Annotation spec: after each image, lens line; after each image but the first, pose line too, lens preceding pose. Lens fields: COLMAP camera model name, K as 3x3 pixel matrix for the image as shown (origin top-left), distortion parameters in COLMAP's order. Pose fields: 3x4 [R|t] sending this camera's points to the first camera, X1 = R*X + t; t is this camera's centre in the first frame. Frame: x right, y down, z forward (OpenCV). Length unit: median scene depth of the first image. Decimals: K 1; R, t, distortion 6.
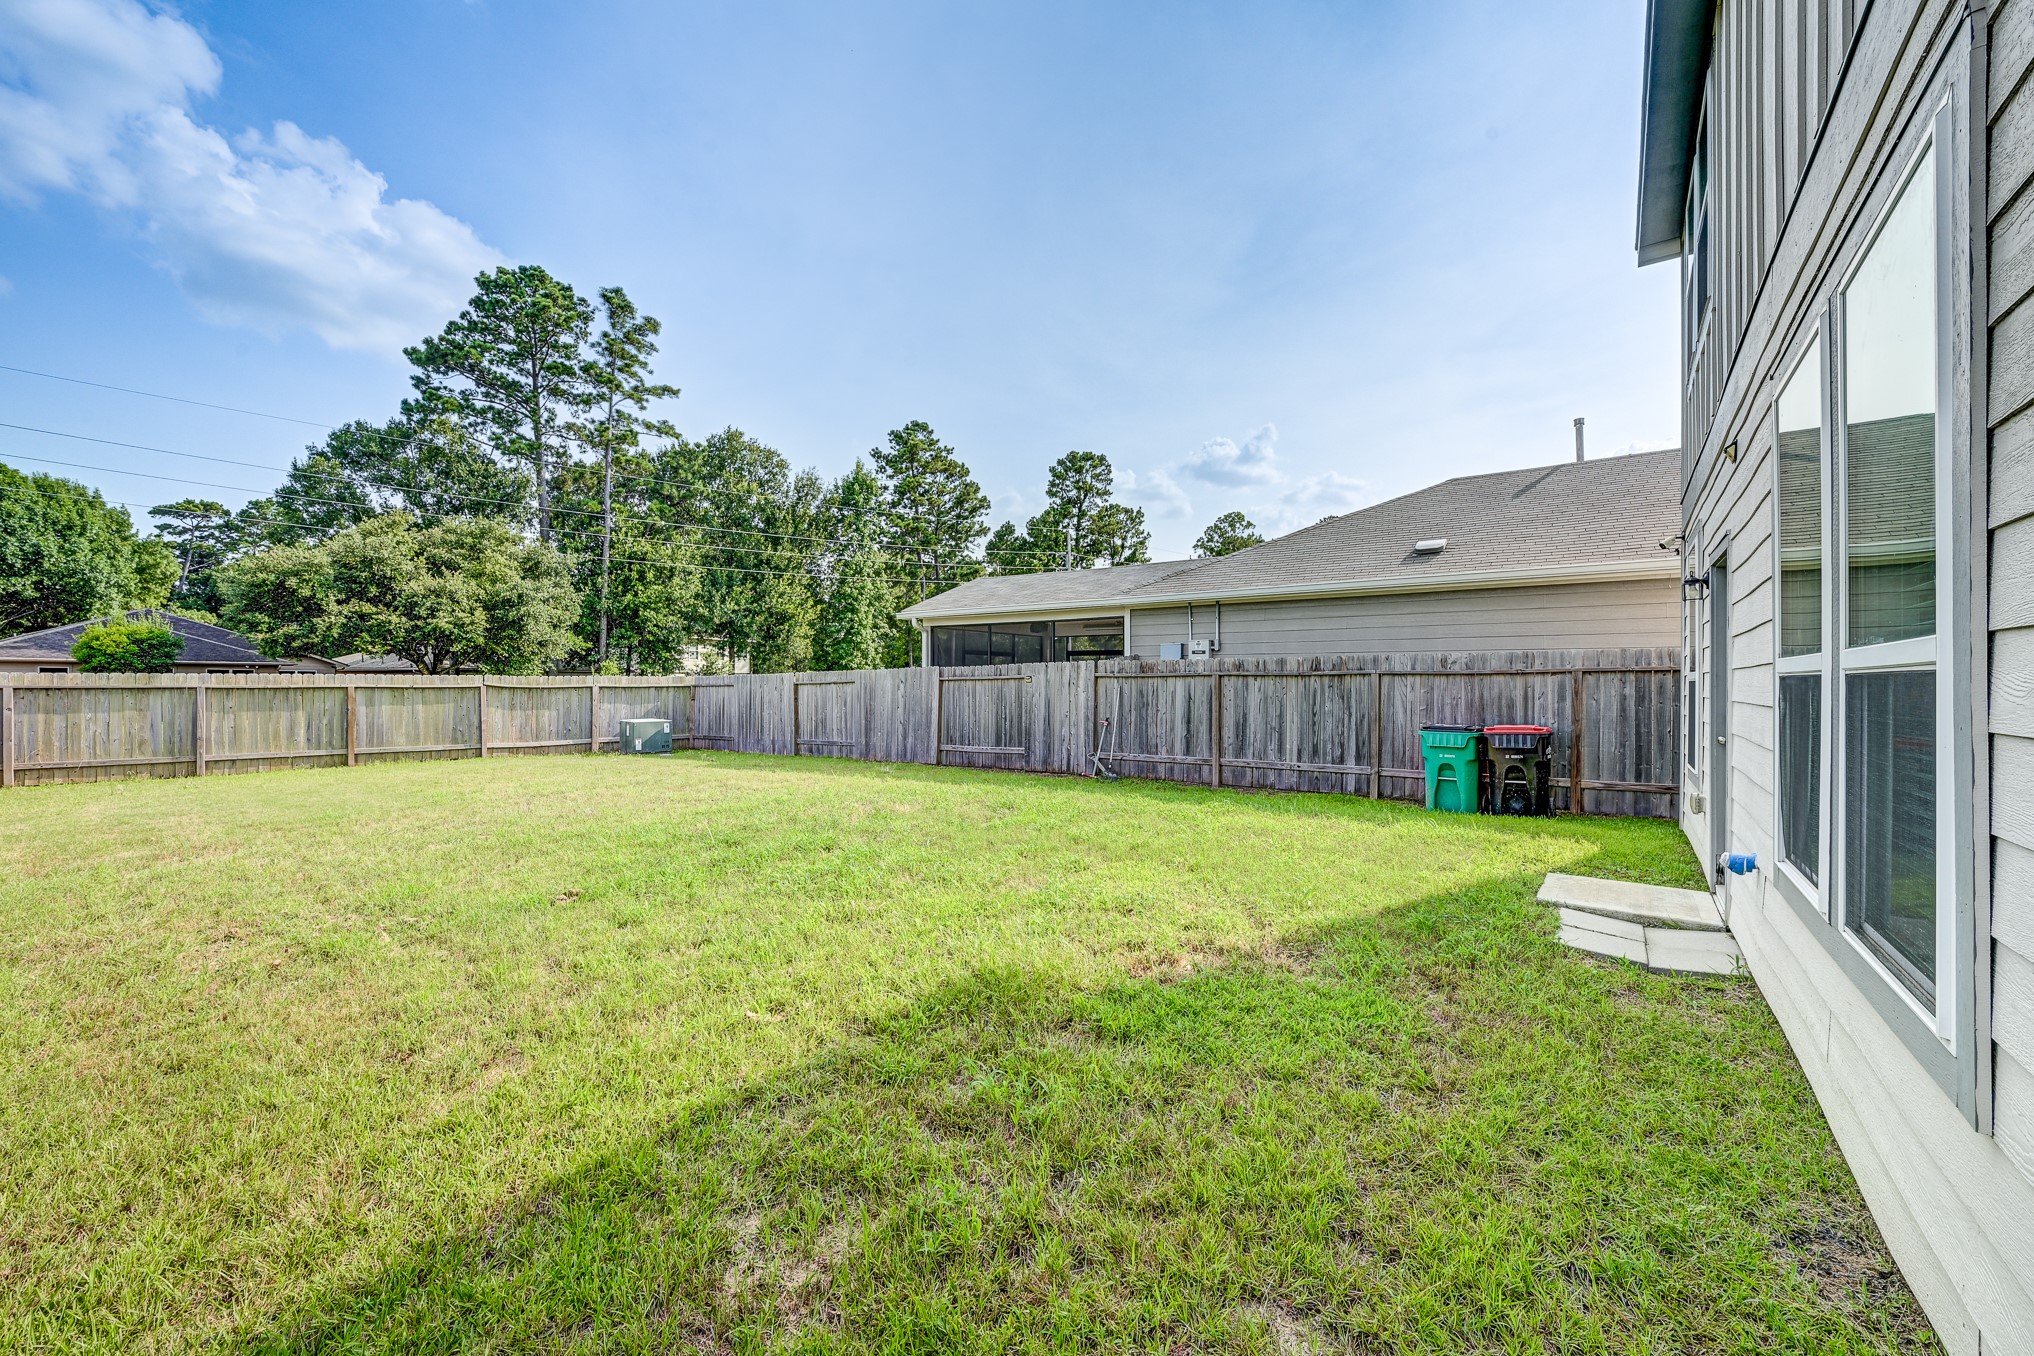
lens RADIAL K [[808.5, 0, 1003.7], [0, 808.5, 679.3], [0, 0, 1]] dist [-0.001240, -0.000137]
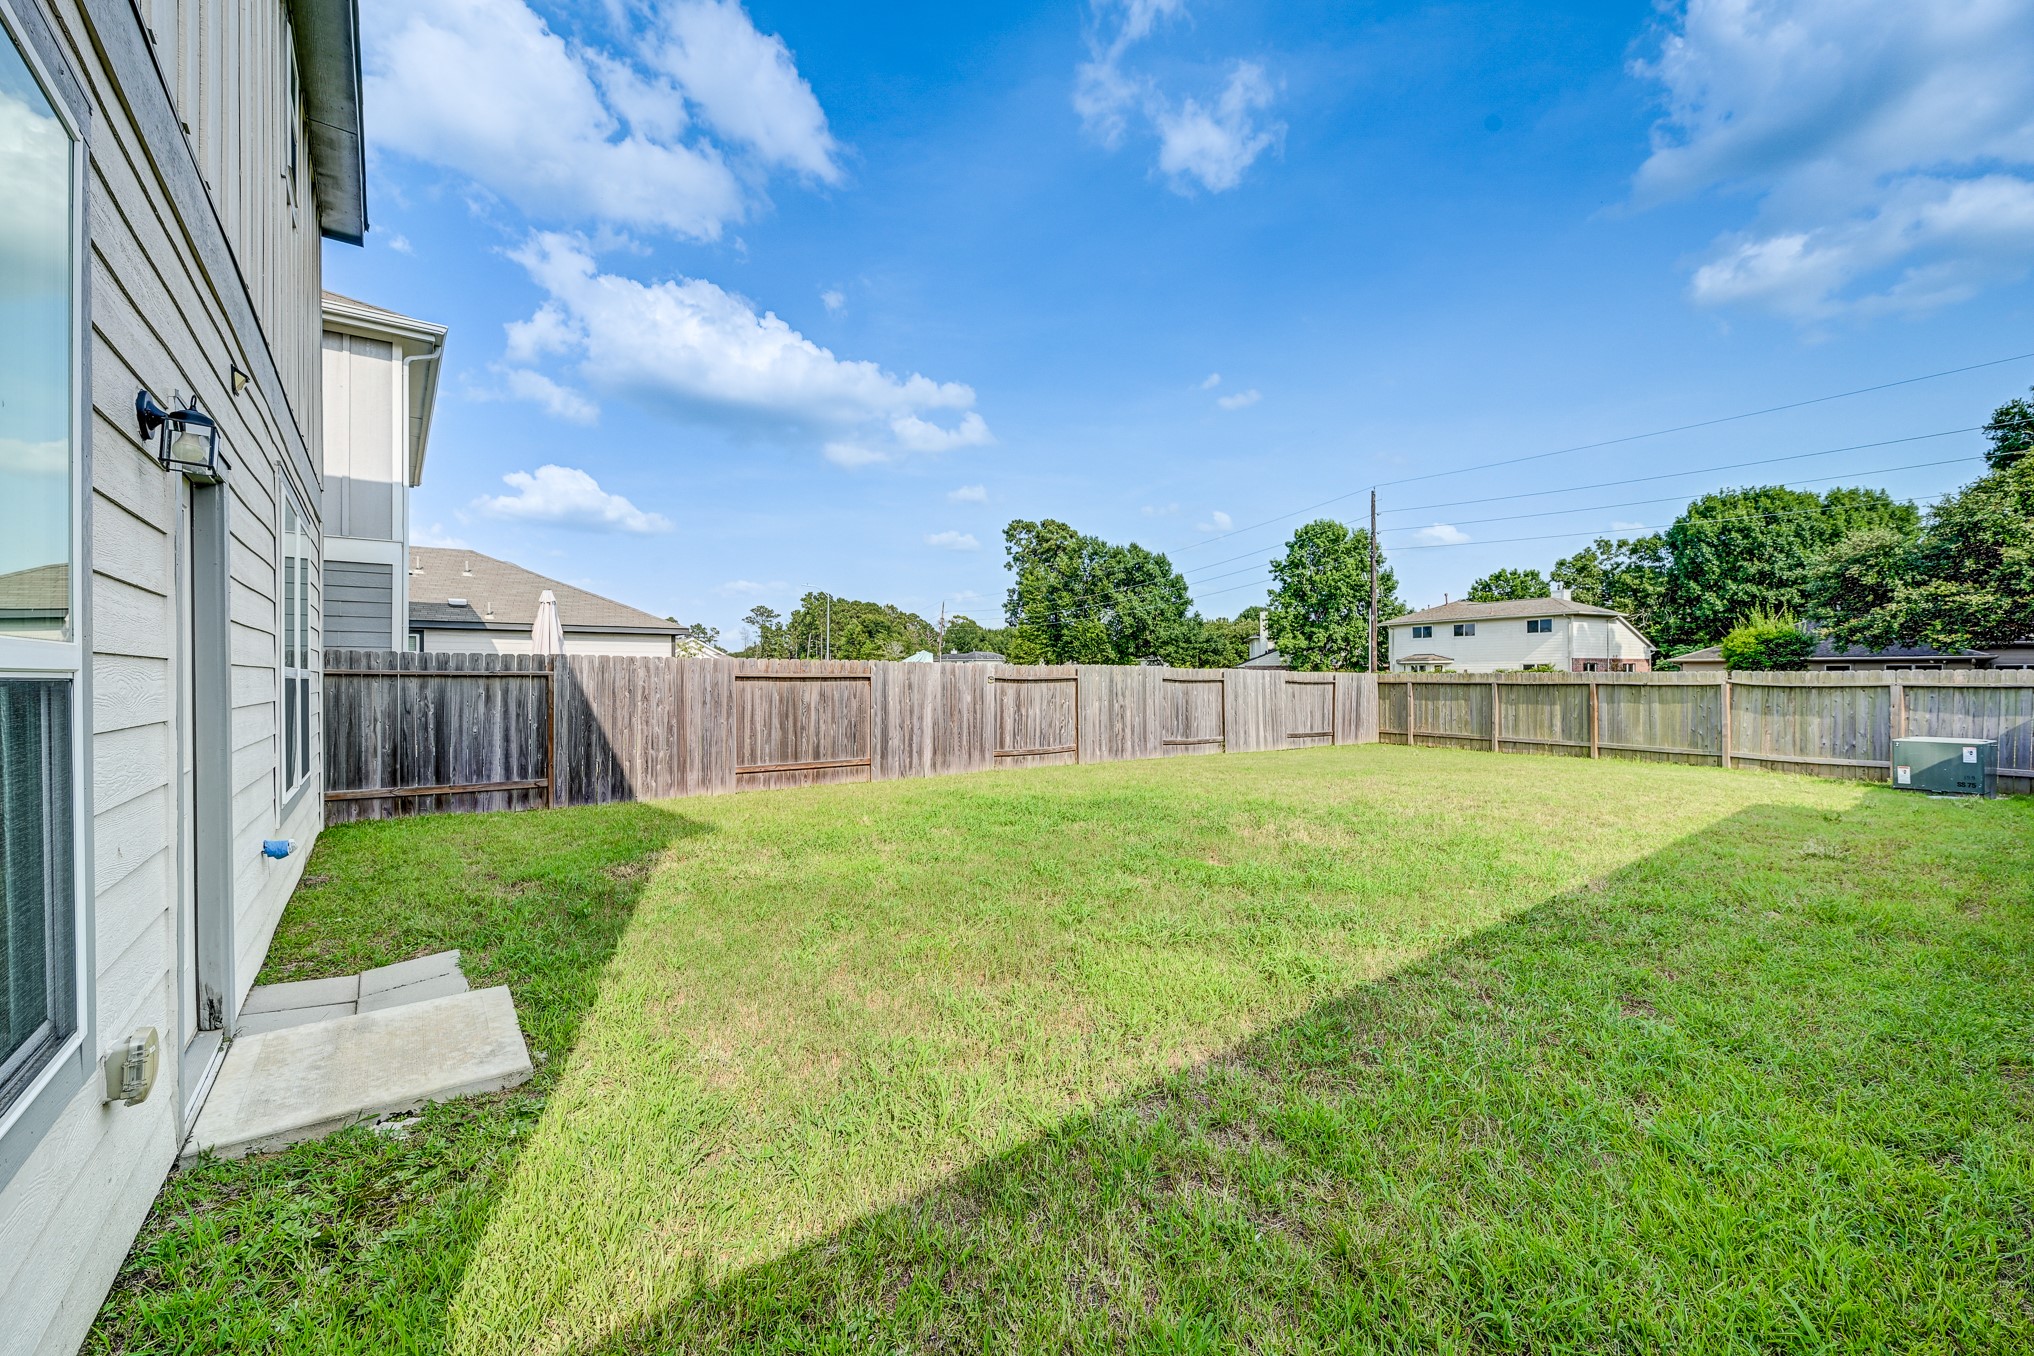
lens RADIAL K [[808.5, 0, 1004.2], [0, 808.5, 678.1], [0, 0, 1]] dist [-0.001240, -0.000137]
pose [[-0.267695, 0.001151, -0.963503, 0.379104], [0.001548, 0.999999, 0.000765, -0.000303], [0.963503, -0.001287, -0.267696, 0.465106]]
